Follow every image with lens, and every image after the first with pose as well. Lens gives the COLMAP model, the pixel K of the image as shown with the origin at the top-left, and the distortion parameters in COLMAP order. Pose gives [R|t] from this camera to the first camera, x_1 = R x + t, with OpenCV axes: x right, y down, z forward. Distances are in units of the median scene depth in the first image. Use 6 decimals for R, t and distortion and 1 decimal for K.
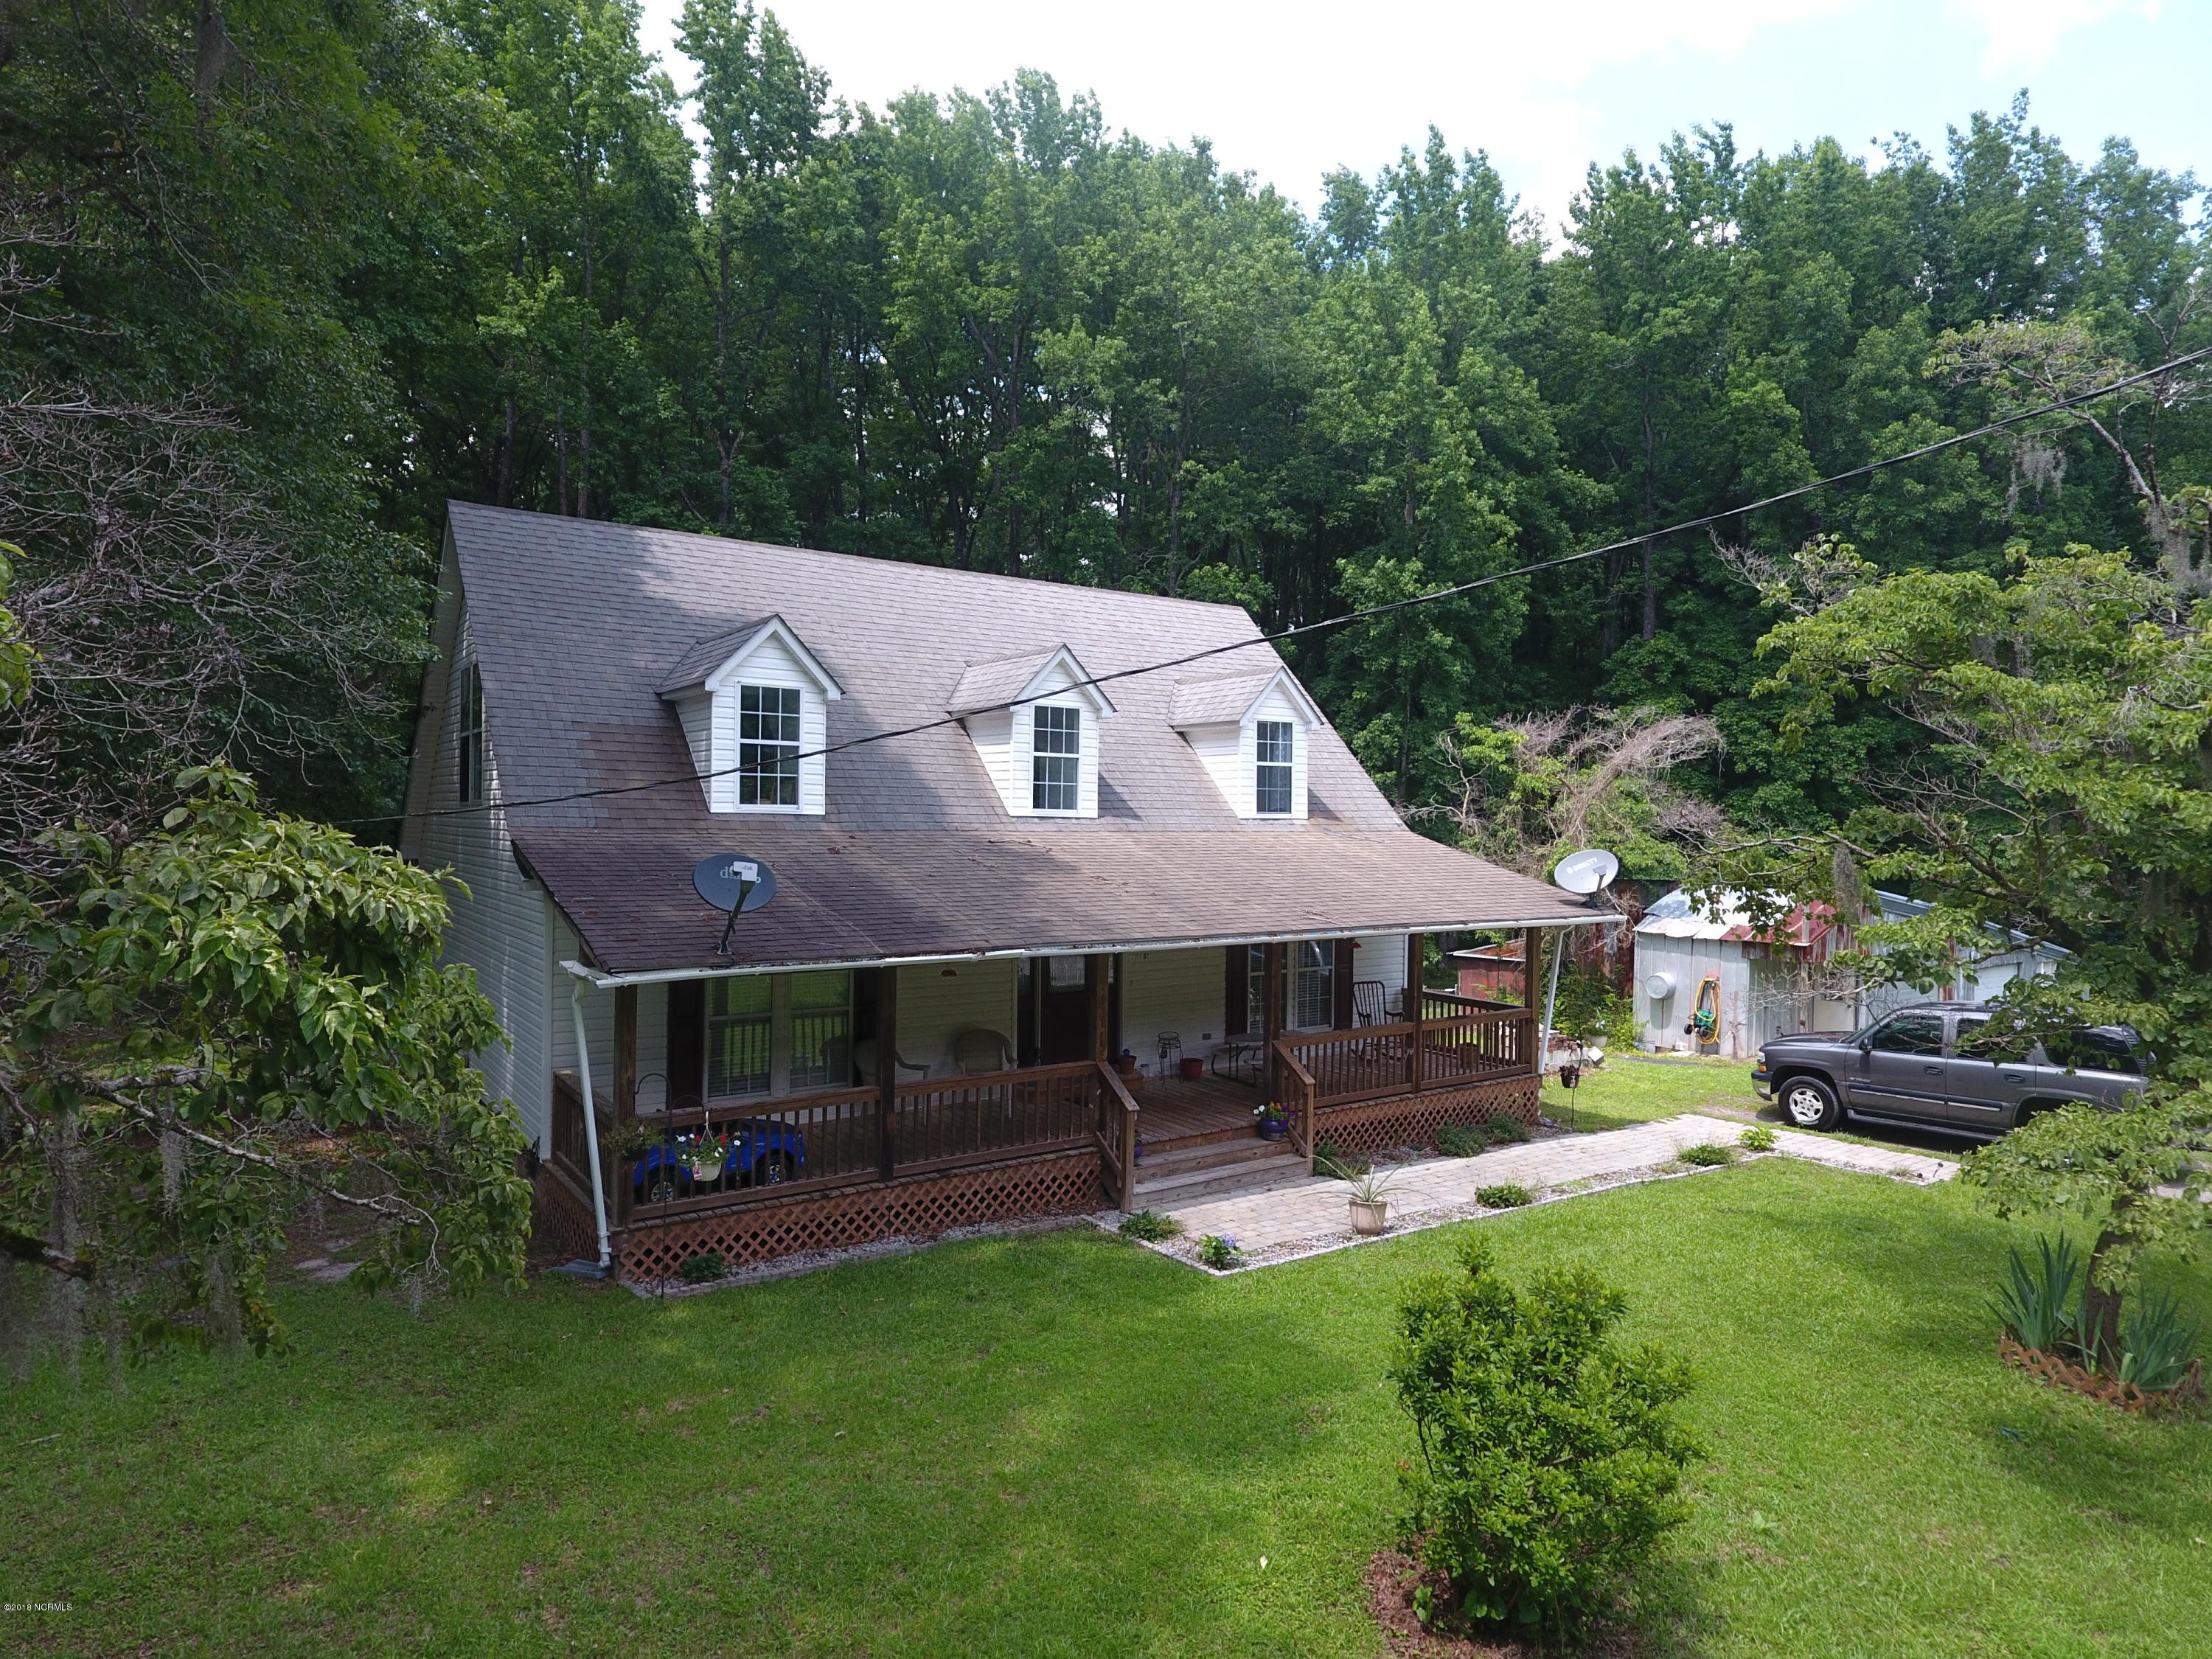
lens RADIAL K [[1270.1, 0, 1104.2], [0, 1270.1, 818.3], [0, 0, 1]] dist [0.003609, 0.000984]
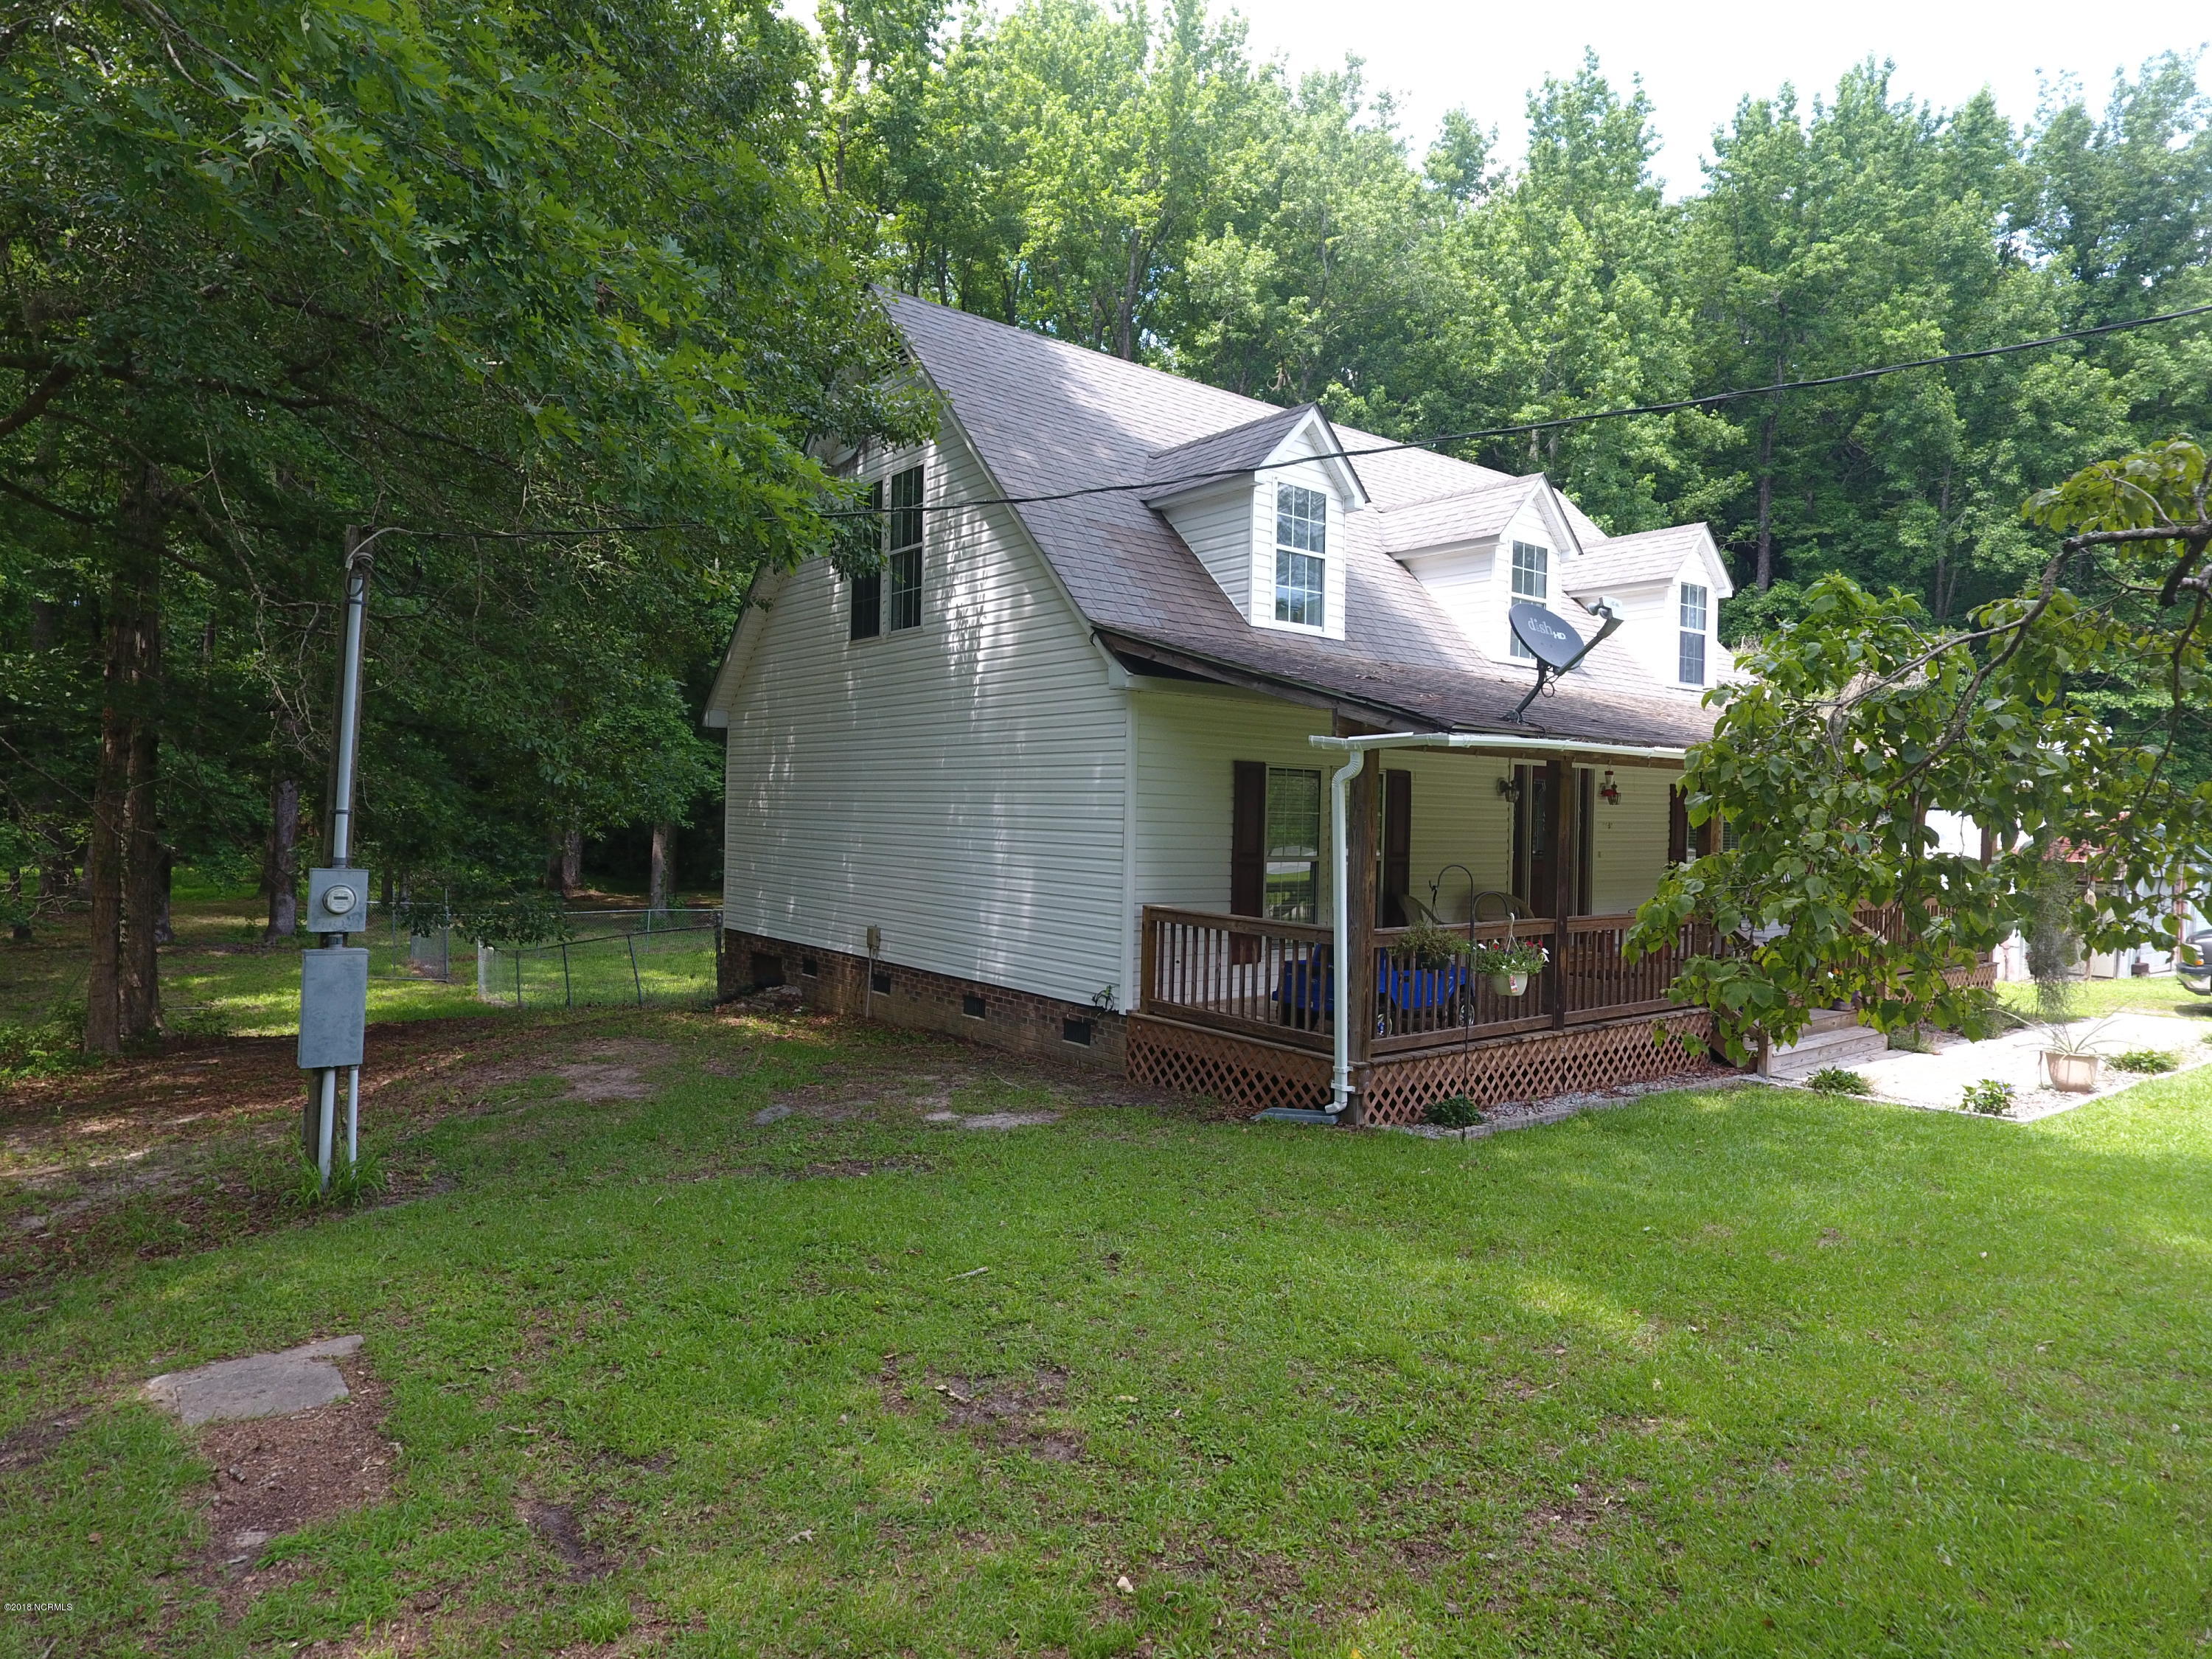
lens RADIAL K [[1270.1, 0, 1104.2], [0, 1270.1, 818.3], [0, 0, 1]] dist [0.003609, 0.000984]
pose [[0.998145, 0.010179, 0.060017, -0.164277], [-0.010531, 0.999929, 0.005544, 0.043922], [-0.059957, -0.006166, 0.998182, 0.050634]]
